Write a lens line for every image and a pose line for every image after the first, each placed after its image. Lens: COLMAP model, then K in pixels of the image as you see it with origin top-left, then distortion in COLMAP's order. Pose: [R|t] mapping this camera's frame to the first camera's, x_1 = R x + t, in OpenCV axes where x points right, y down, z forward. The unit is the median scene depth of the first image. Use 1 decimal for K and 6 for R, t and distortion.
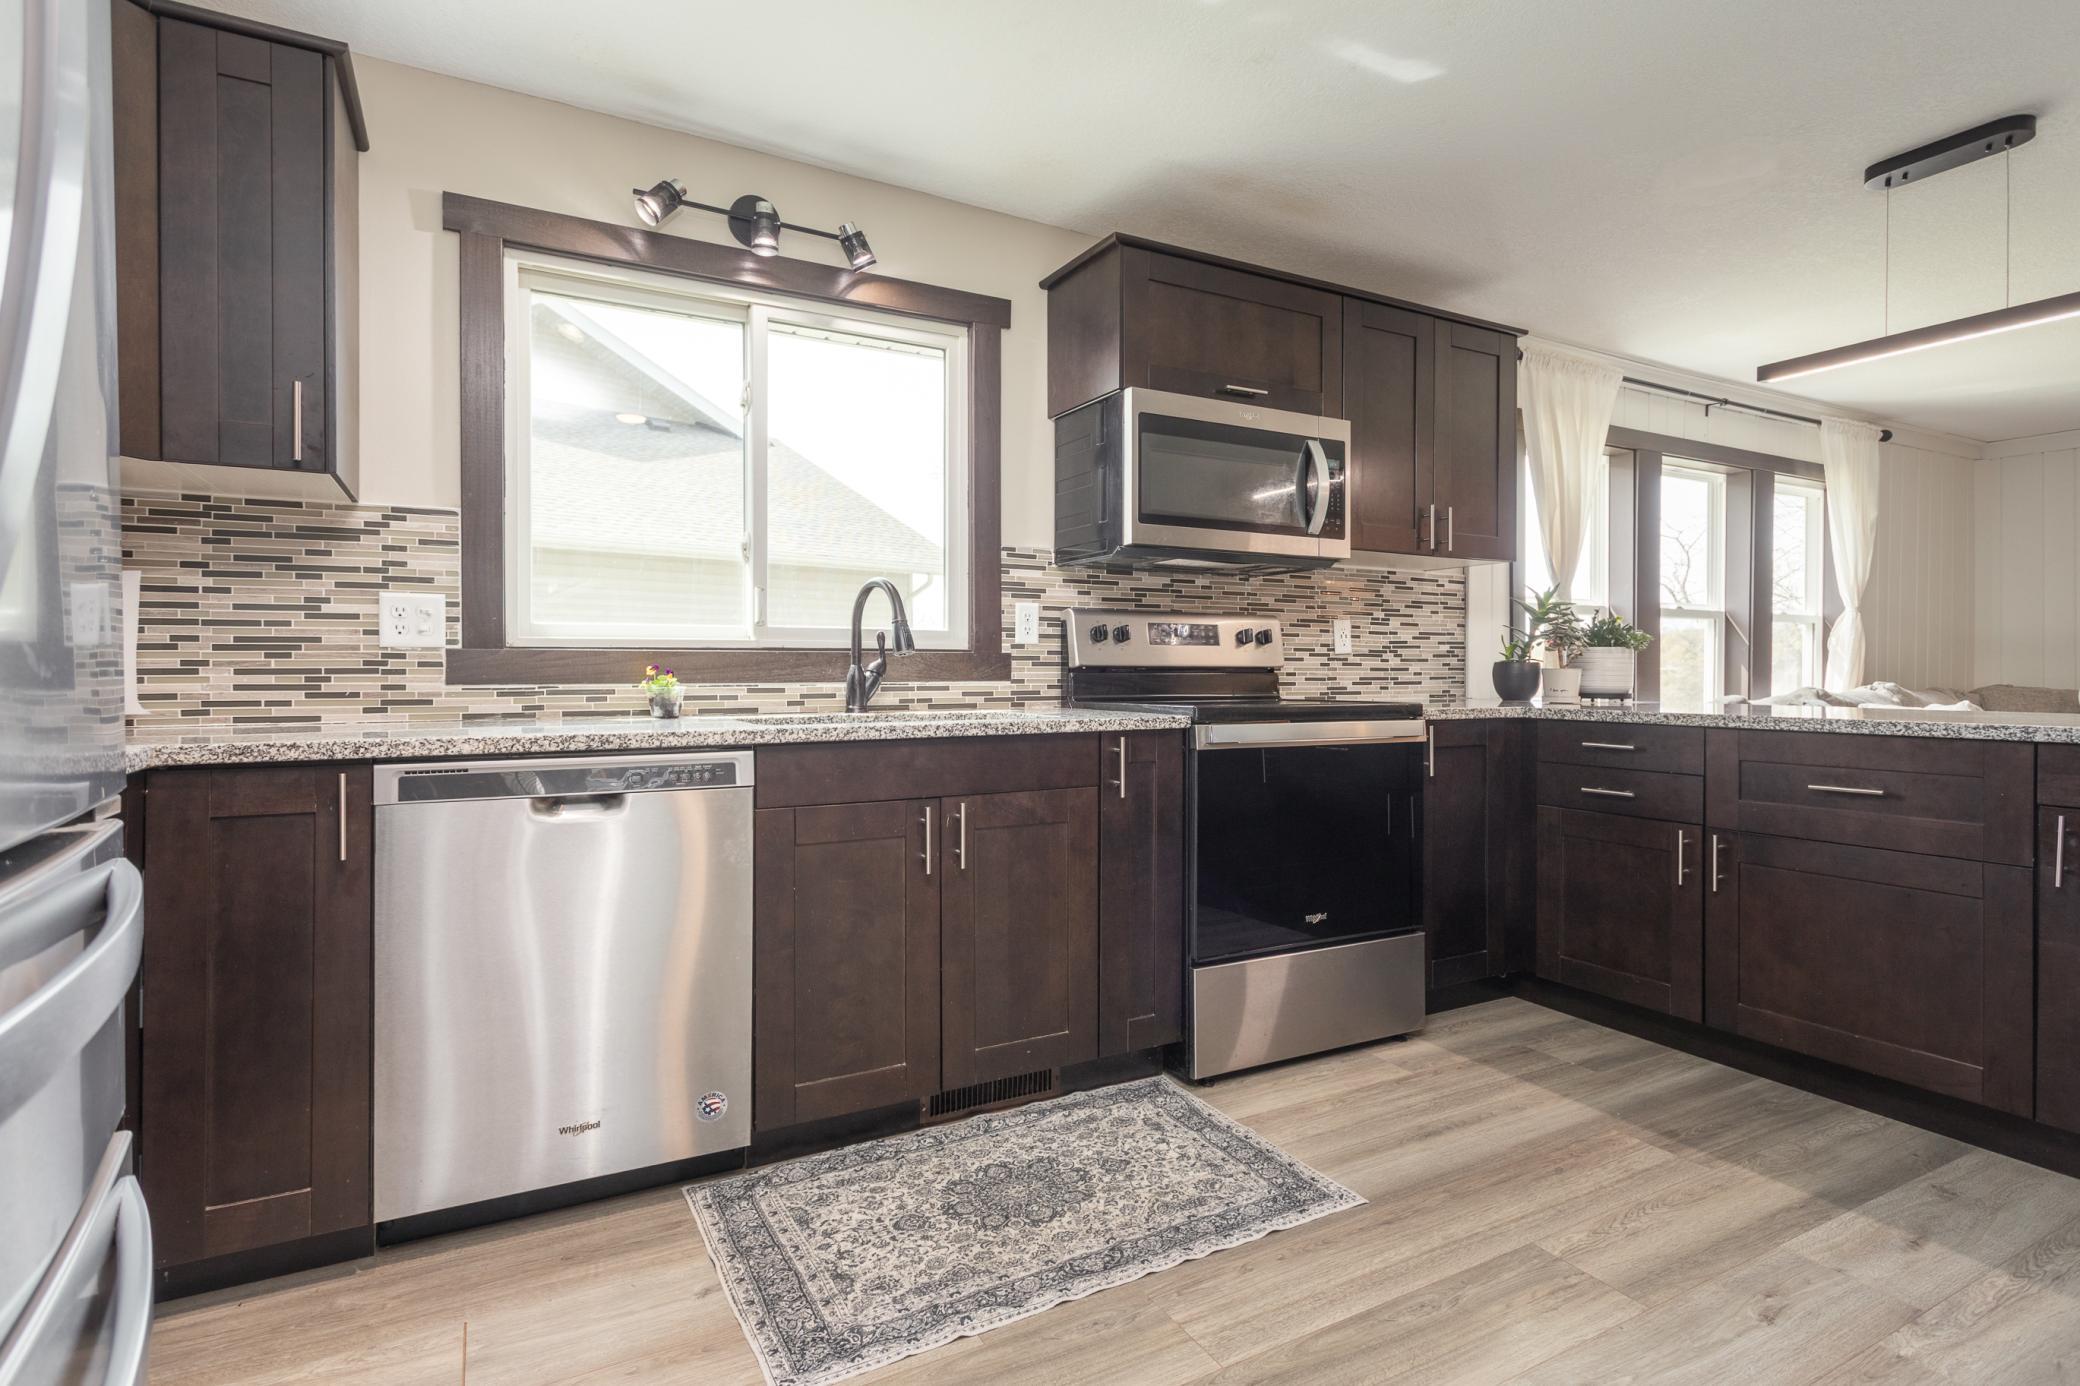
lens RADIAL K [[1016.2, 0, 1032.9], [0, 1016.2, 672.2], [0, 0, 1]] dist [-0.002464, -0.000232]
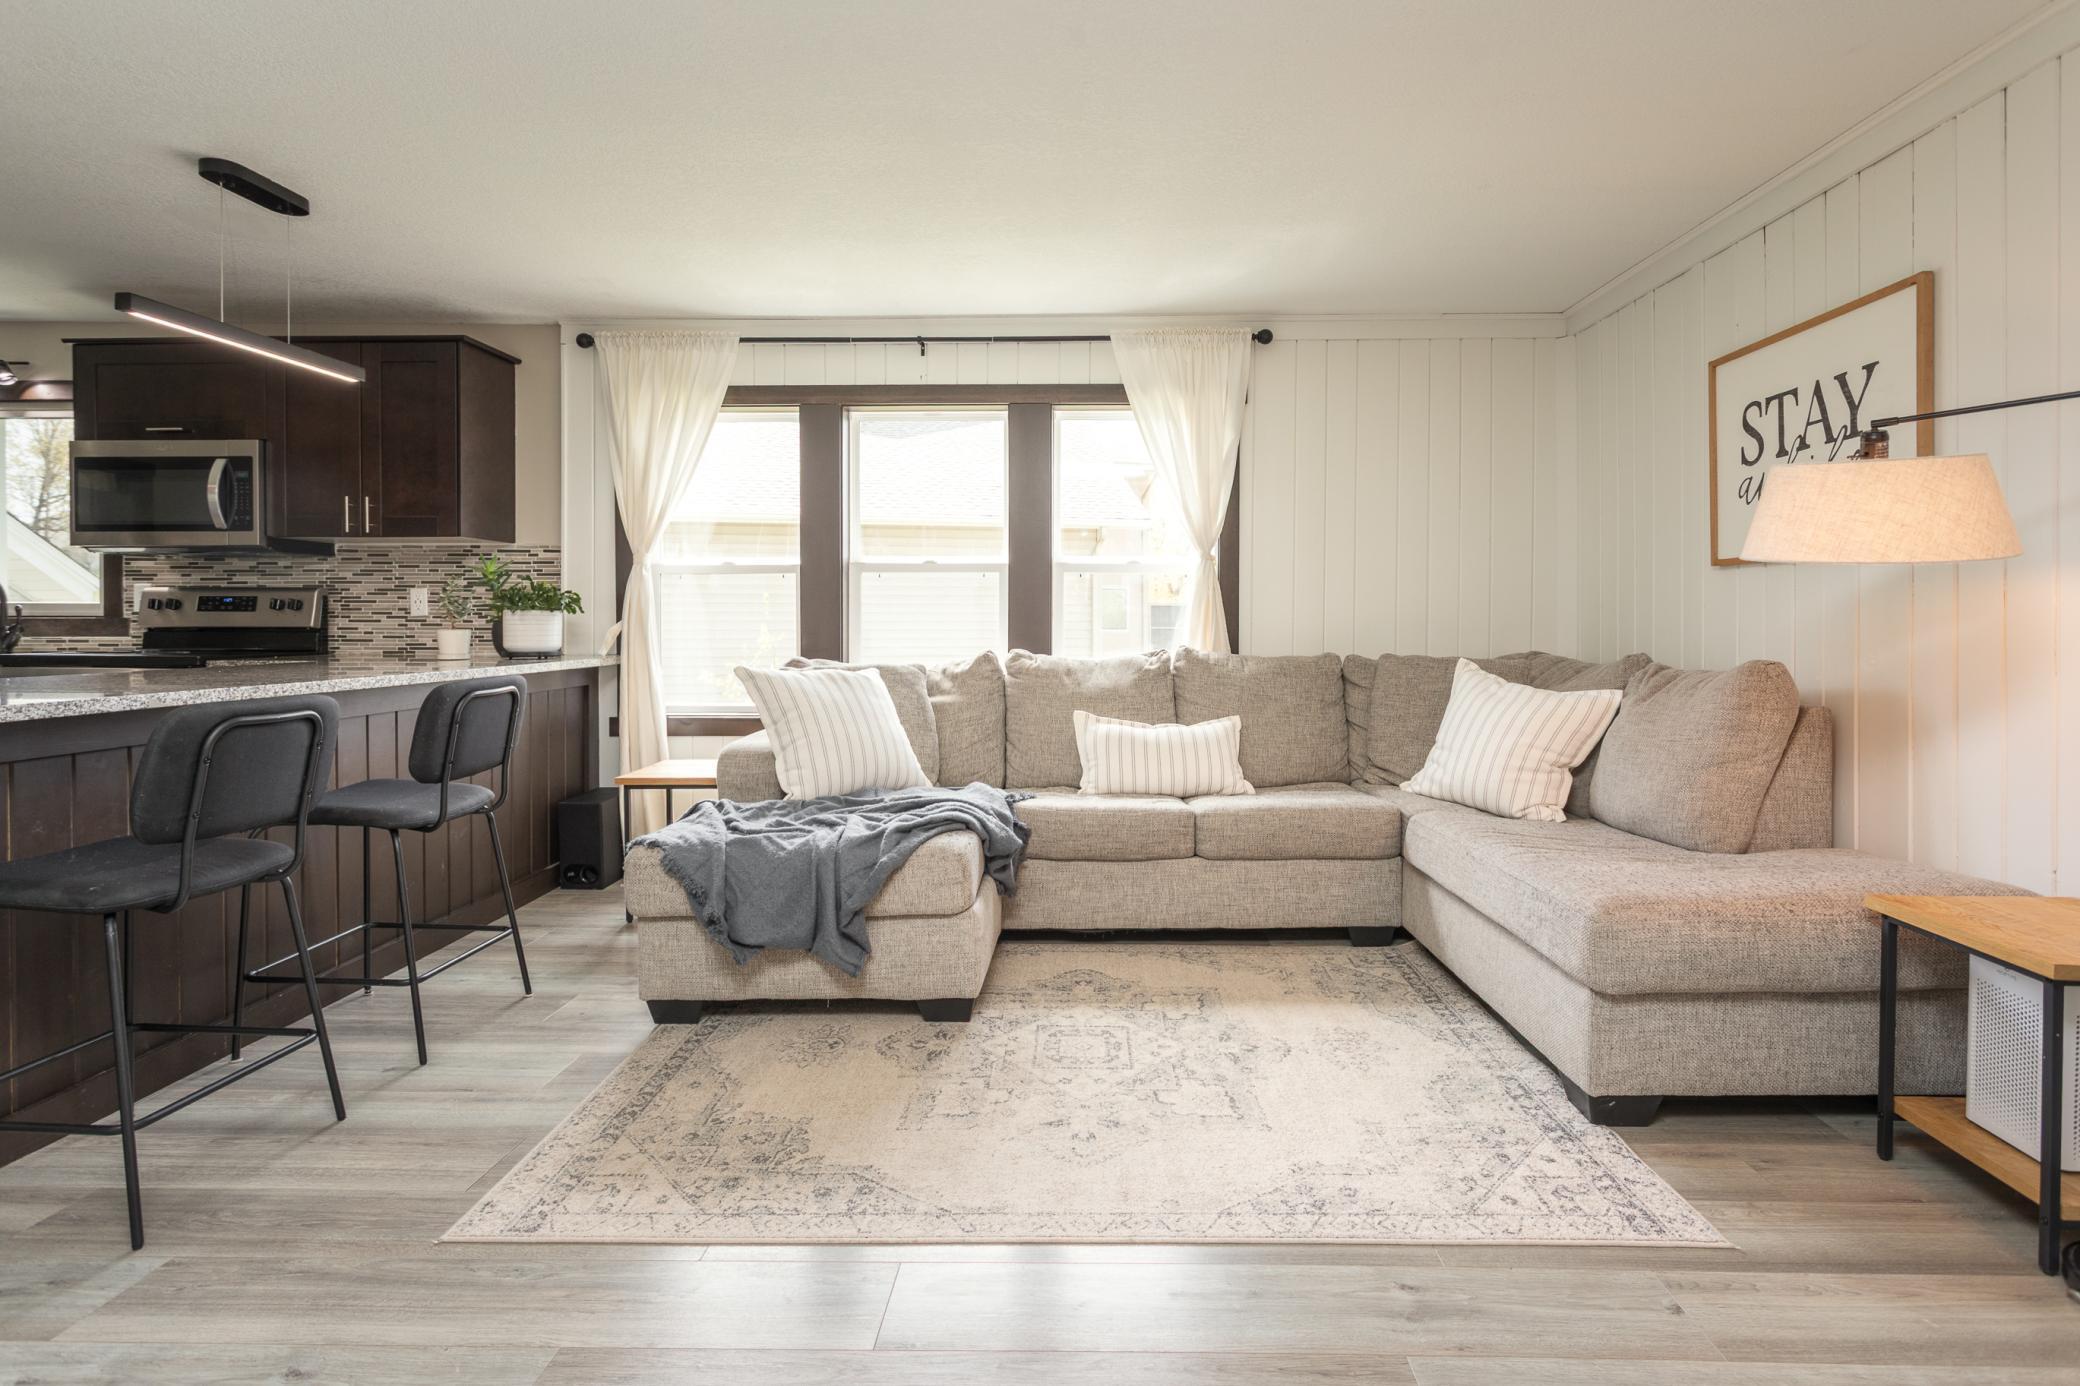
lens RADIAL K [[1064.4, 0, 969.2], [0, 1064.4, 627.6], [0, 0, 1]] dist [-0.004132, -0.000276]
pose [[0.867174, 0.005610, -0.497974, 2.046531], [-0.000272, 0.999942, 0.010791, -0.024742], [0.498006, -0.009222, 0.867125, 0.306488]]
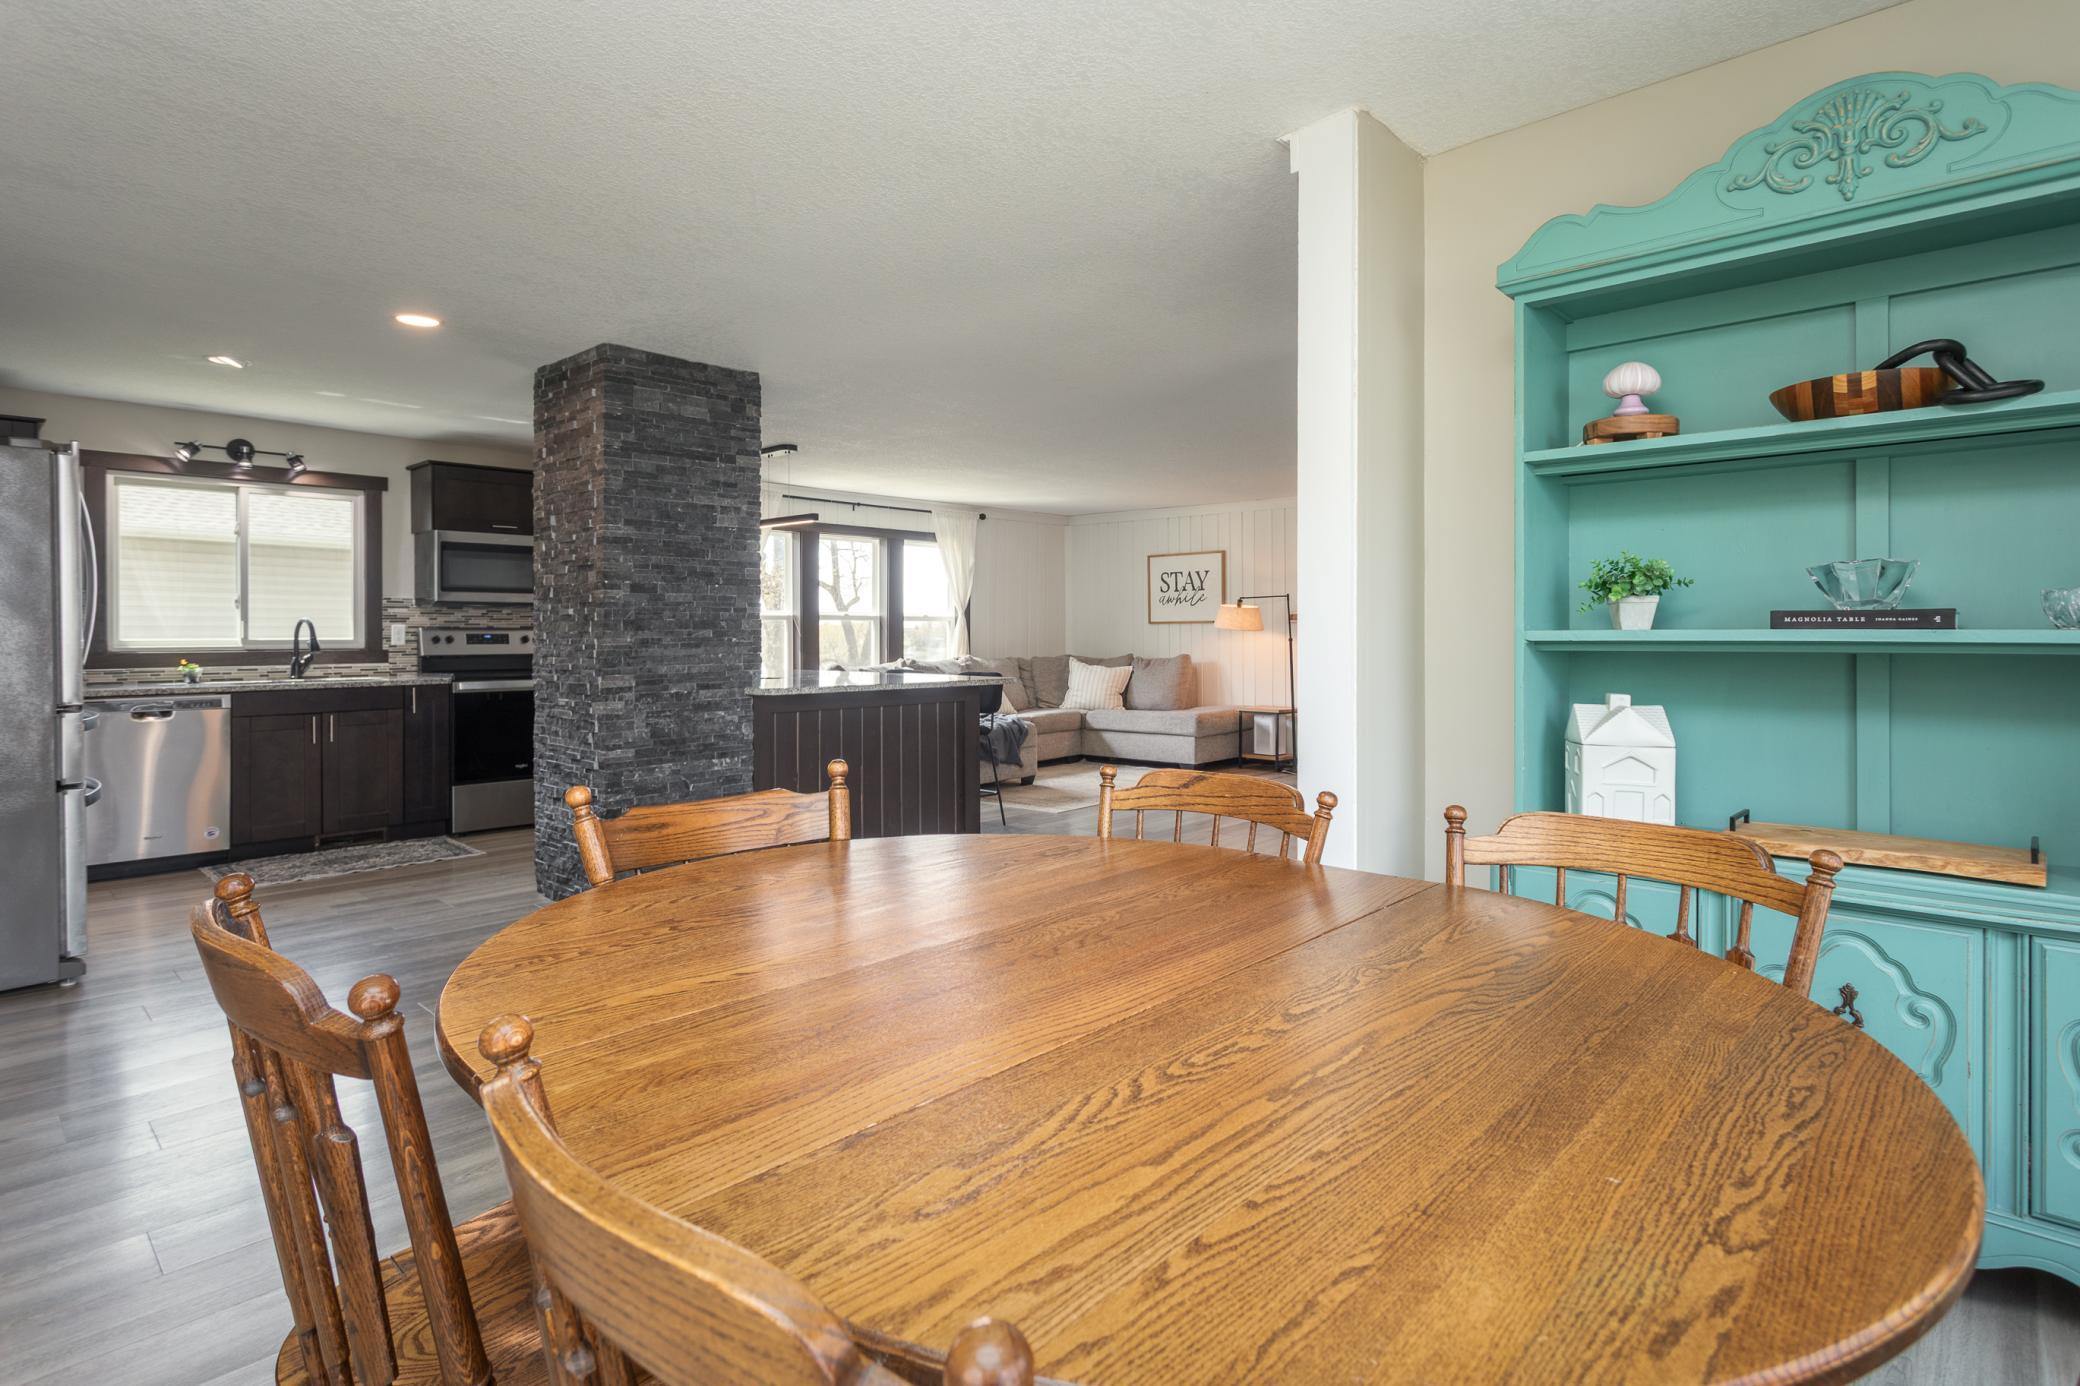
lens RADIAL K [[1064.4, 0, 969.2], [0, 1064.4, 627.6], [0, 0, 1]] dist [-0.004132, -0.000276]
pose [[0.962653, -0.002723, 0.270726, 0.596404], [0.004521, 0.999972, -0.006019, -0.050377], [-0.270702, 0.007018, 0.962638, -1.565861]]
